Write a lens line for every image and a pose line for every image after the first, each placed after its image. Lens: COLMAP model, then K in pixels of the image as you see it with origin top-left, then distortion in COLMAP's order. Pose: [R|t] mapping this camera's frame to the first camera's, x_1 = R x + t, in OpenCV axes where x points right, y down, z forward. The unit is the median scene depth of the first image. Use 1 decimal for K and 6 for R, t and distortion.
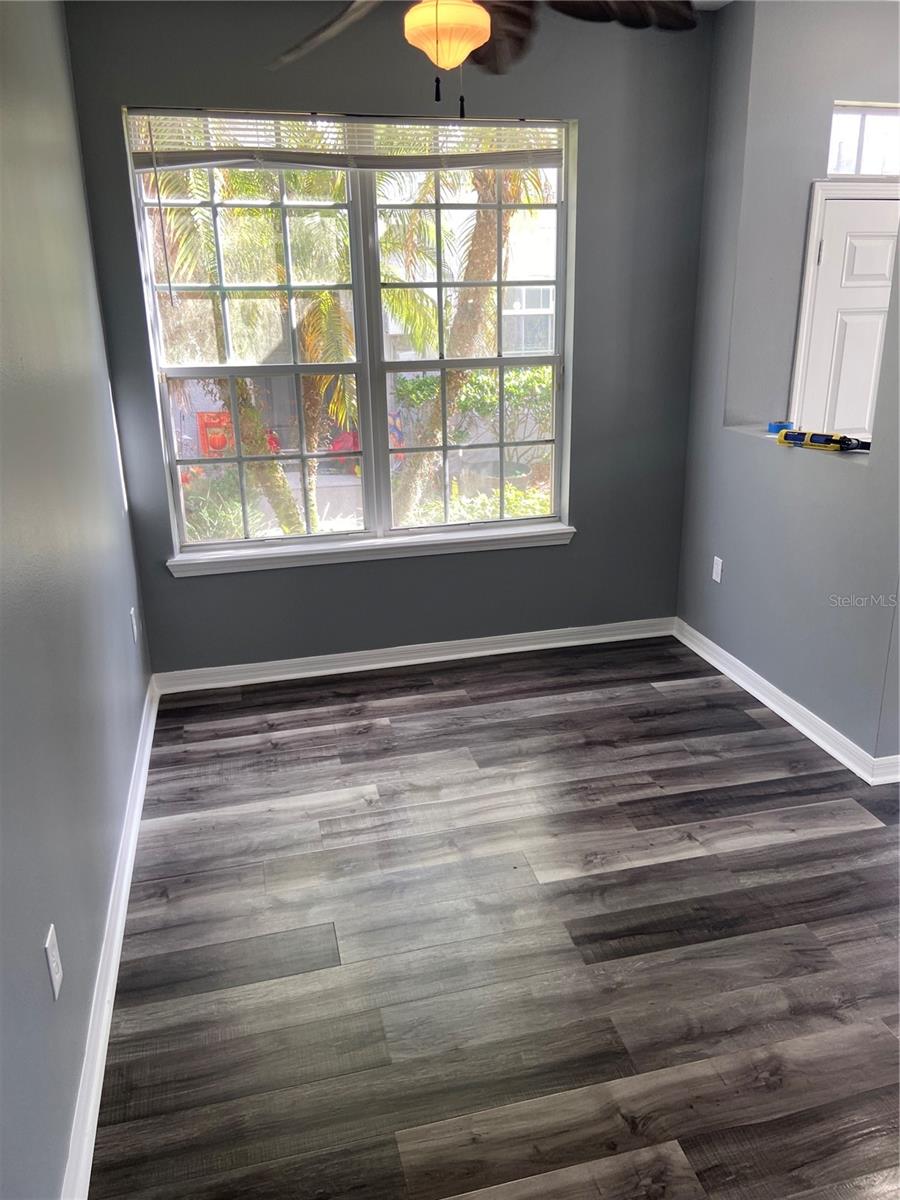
lens RADIAL K [[920.4, 0, 472.2], [0, 920.4, 596.7], [0, 0, 1]] dist [0.091337, -0.095863]
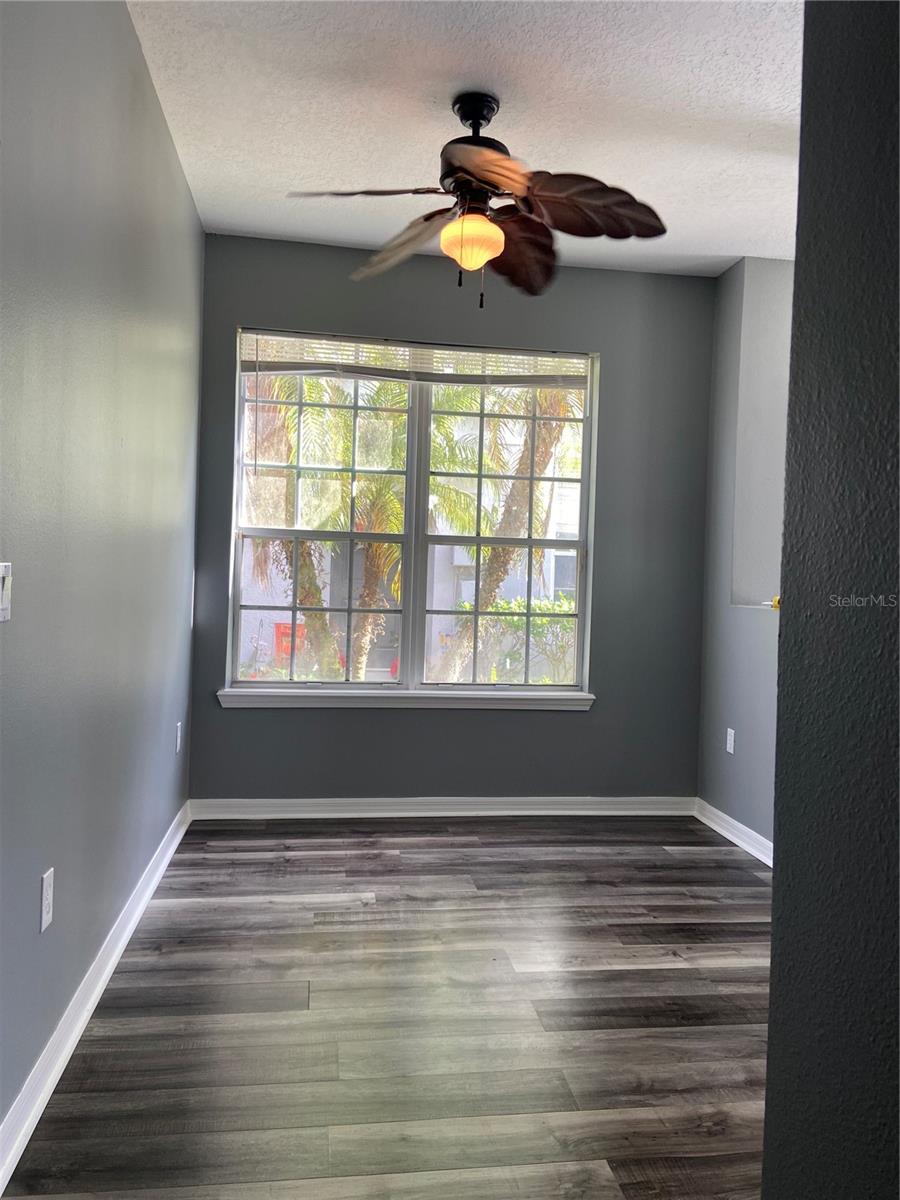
lens RADIAL K [[920.4, 0, 460.8], [0, 920.4, 590.1], [0, 0, 1]] dist [0.091337, -0.095863]
pose [[0.993710, 0.048359, -0.101005, 0.072806], [-0.076379, 0.952285, -0.295498, 0.164869], [0.081896, 0.301354, 0.949989, -0.072533]]
